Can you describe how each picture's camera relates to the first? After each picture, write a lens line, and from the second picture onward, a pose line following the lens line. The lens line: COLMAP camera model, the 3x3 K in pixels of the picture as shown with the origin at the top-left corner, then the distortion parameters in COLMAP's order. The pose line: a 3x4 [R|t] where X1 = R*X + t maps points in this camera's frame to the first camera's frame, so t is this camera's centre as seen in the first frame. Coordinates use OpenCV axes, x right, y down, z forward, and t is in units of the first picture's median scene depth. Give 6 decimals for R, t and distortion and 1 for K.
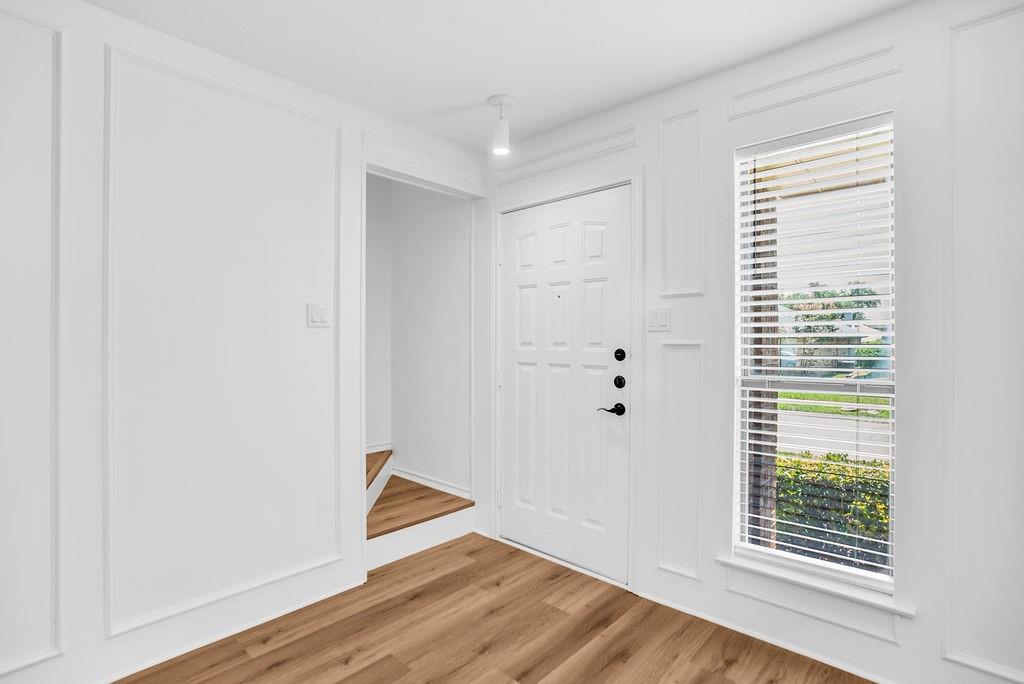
lens RADIAL K [[507.9, 0, 514.3], [0, 507.9, 338.2], [0, 0, 1]] dist [-0.070023, 0.031624]
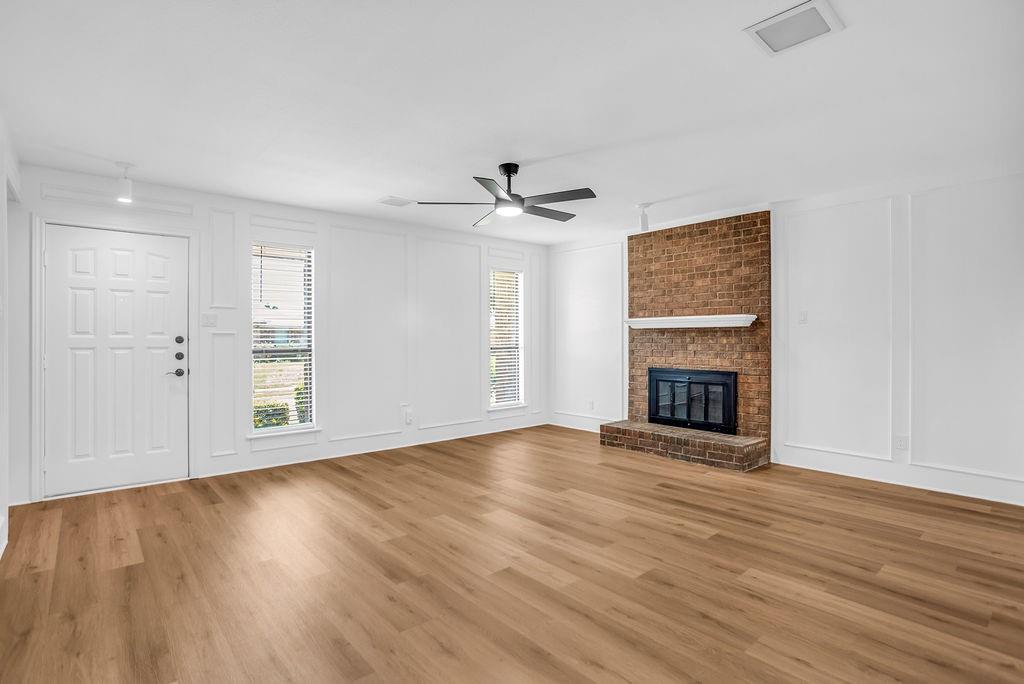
lens RADIAL K [[507.9, 0, 514.3], [0, 507.9, 338.2], [0, 0, 1]] dist [-0.070023, 0.031624]
pose [[0.119108, 0.002323, 0.992879, -1.295265], [-0.001214, 0.999997, -0.002194, 0.030701], [-0.992881, -0.000944, 0.119111, -0.287848]]
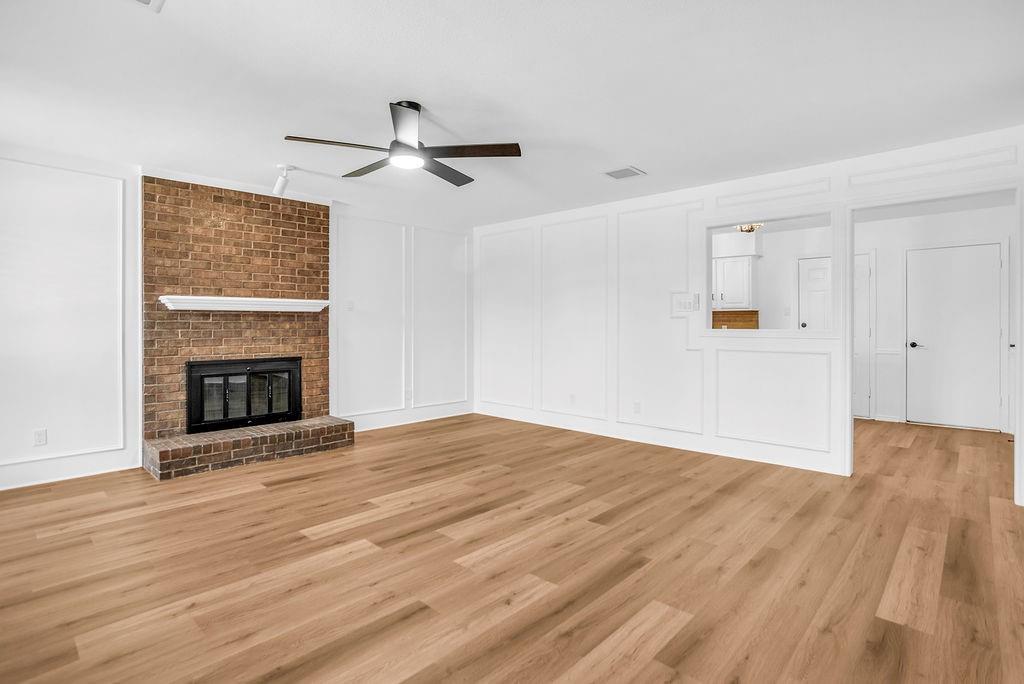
lens RADIAL K [[507.9, 0, 514.3], [0, 507.9, 338.2], [0, 0, 1]] dist [-0.070023, 0.031624]
pose [[-0.999867, -0.000629, 0.016309, -0.119713], [-0.000238, 0.999713, 0.023961, 0.036558], [-0.016319, 0.023954, -0.999580, 1.030522]]
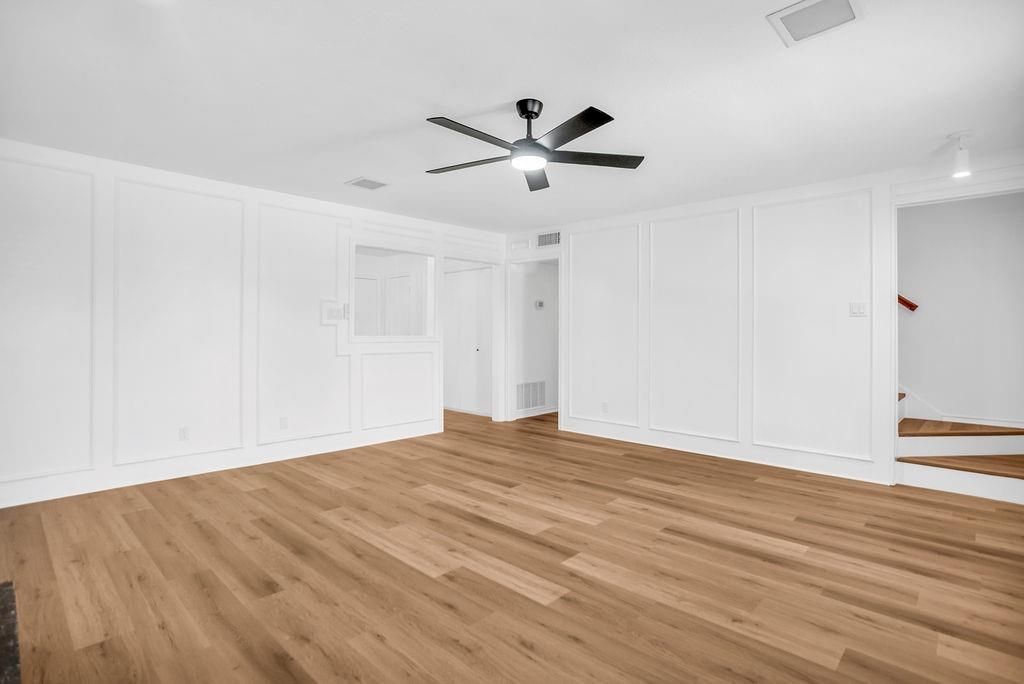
lens RADIAL K [[507.9, 0, 514.3], [0, 507.9, 338.2], [0, 0, 1]] dist [-0.070023, 0.031624]
pose [[-0.025625, 0.011970, -0.999600, 1.231578], [-0.000485, 0.999928, 0.011987, 0.030808], [0.999672, 0.000792, -0.025617, -0.104338]]
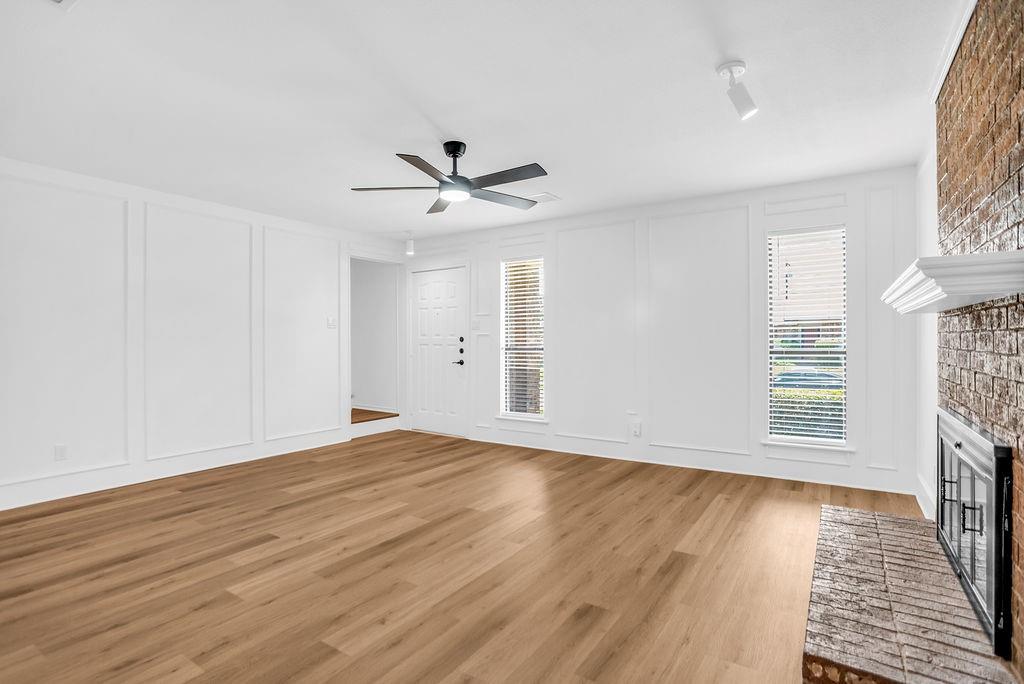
lens RADIAL K [[507.9, 0, 514.3], [0, 507.9, 338.2], [0, 0, 1]] dist [-0.070023, 0.031624]
pose [[0.988664, -0.003180, 0.150112, 0.097991], [0.003028, 0.999995, 0.001243, 0.026065], [-0.150116, -0.000774, 0.988668, -1.399518]]
